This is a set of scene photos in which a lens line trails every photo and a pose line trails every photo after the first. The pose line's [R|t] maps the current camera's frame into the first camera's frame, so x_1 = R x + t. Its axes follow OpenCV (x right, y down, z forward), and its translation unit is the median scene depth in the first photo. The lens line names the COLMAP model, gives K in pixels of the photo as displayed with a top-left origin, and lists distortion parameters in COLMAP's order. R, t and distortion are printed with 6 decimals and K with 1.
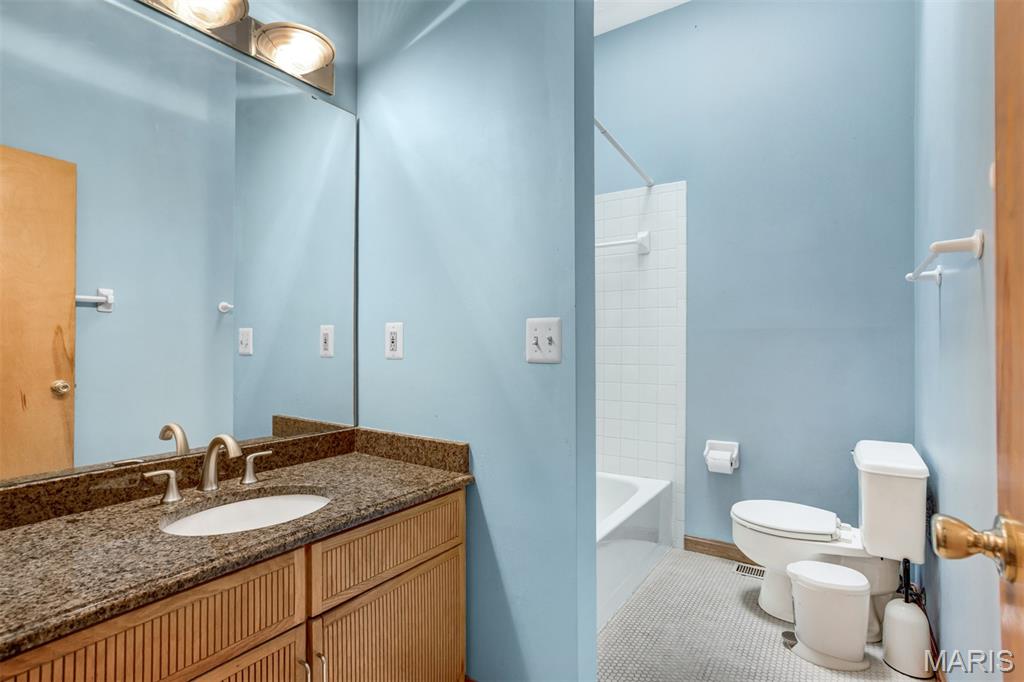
lens RADIAL K [[506.6, 0, 512.6], [0, 506.6, 339.0], [0, 0, 1]] dist [-0.029222, 0.016734]
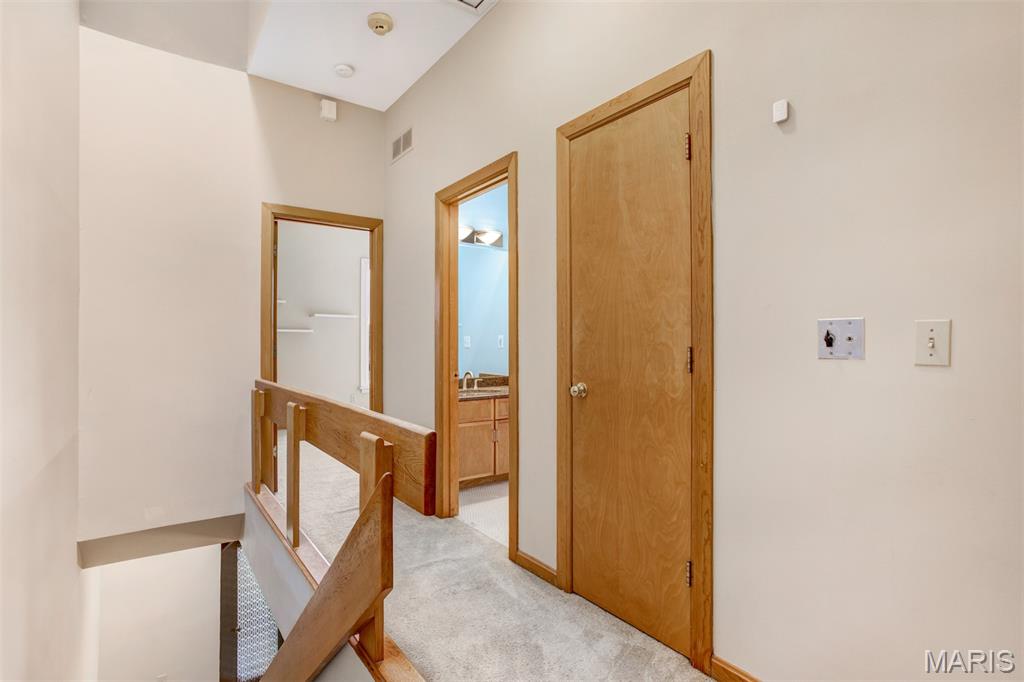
lens RADIAL K [[506.6, 0, 510.6], [0, 506.6, 342.6], [0, 0, 1]] dist [-0.029222, 0.016734]
pose [[0.941149, -0.000032, -0.337993, 0.722935], [0.002126, 0.999981, 0.005826, -0.007221], [0.337987, -0.006202, 0.941130, -1.851238]]
